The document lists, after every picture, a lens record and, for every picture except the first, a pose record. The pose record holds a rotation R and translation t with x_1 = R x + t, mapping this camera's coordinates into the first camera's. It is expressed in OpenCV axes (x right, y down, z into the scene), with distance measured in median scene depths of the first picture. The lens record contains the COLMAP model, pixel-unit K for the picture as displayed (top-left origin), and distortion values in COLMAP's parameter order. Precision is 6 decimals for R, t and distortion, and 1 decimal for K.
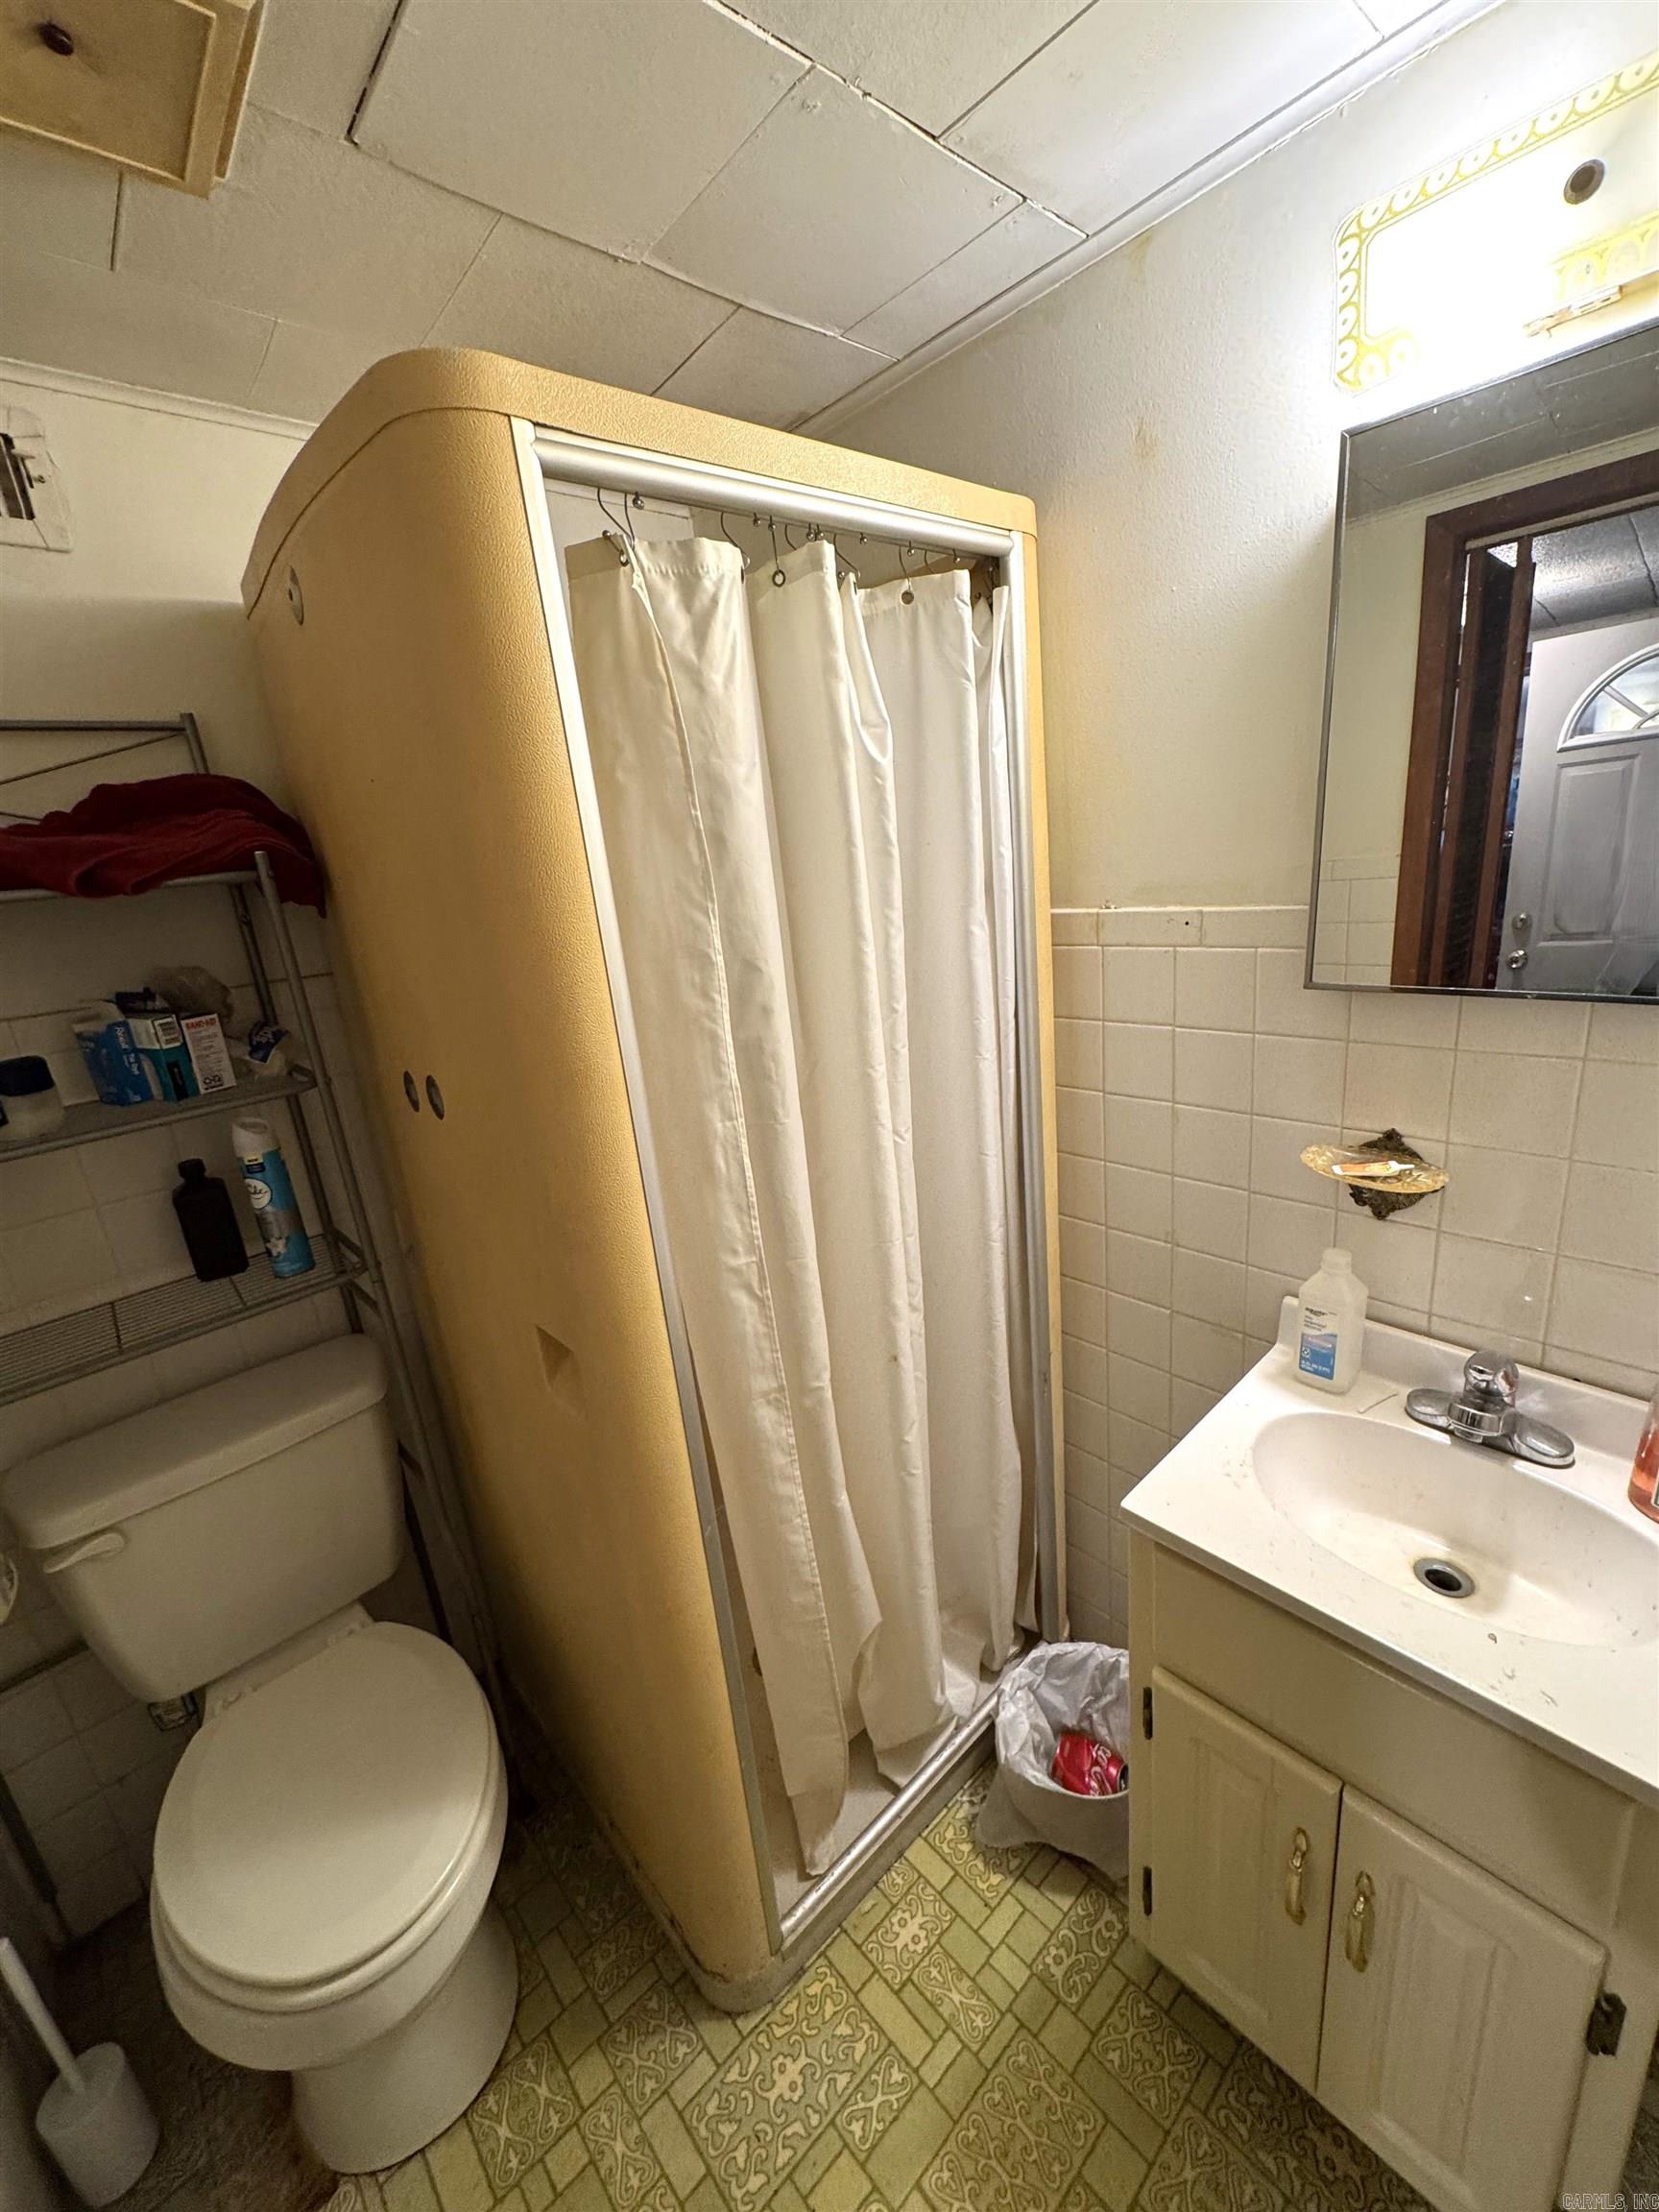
lens RADIAL K [[878.5, 0, 829.5], [0, 878.5, 1106.0], [0, 0, 1]] dist [-0.002689, 0.000133]
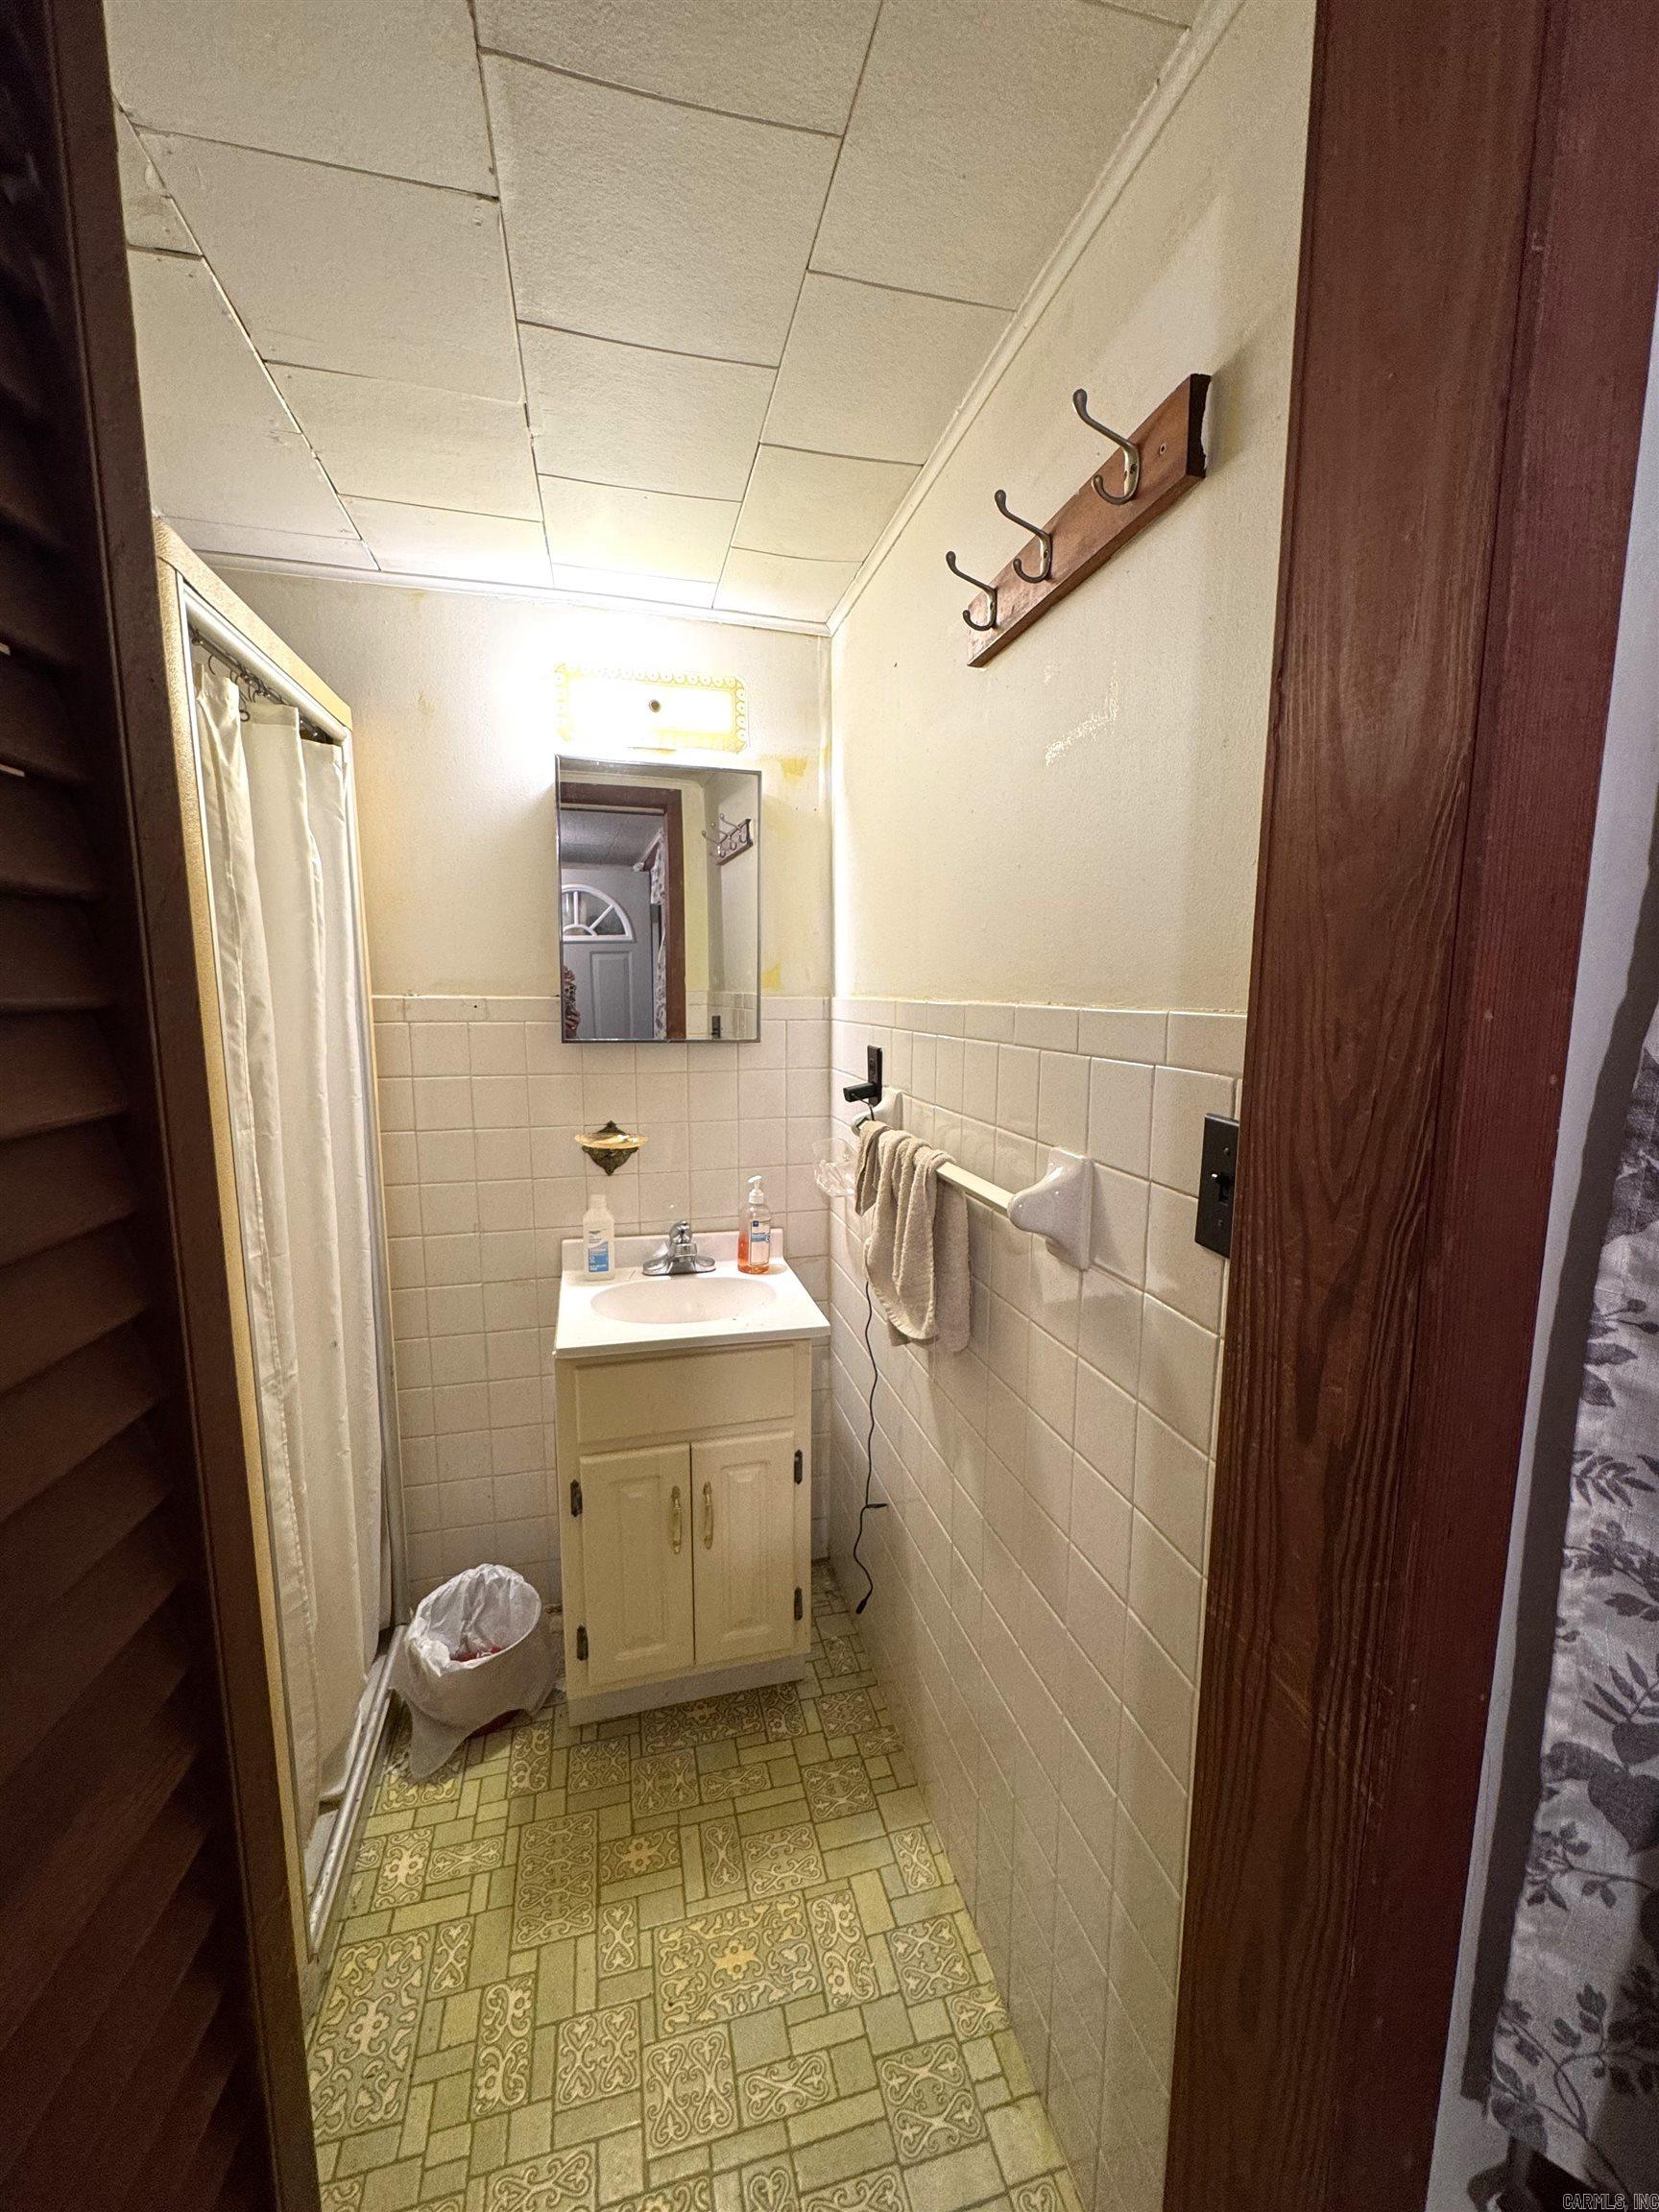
lens RADIAL K [[878.5, 0, 829.5], [0, 878.5, 1106.0], [0, 0, 1]] dist [-0.002689, 0.000133]
pose [[0.459958, -0.030708, 0.887409, -0.709878], [0.193165, 0.978927, -0.066245, 0.191526], [-0.866675, 0.201886, 0.456197, -0.204761]]
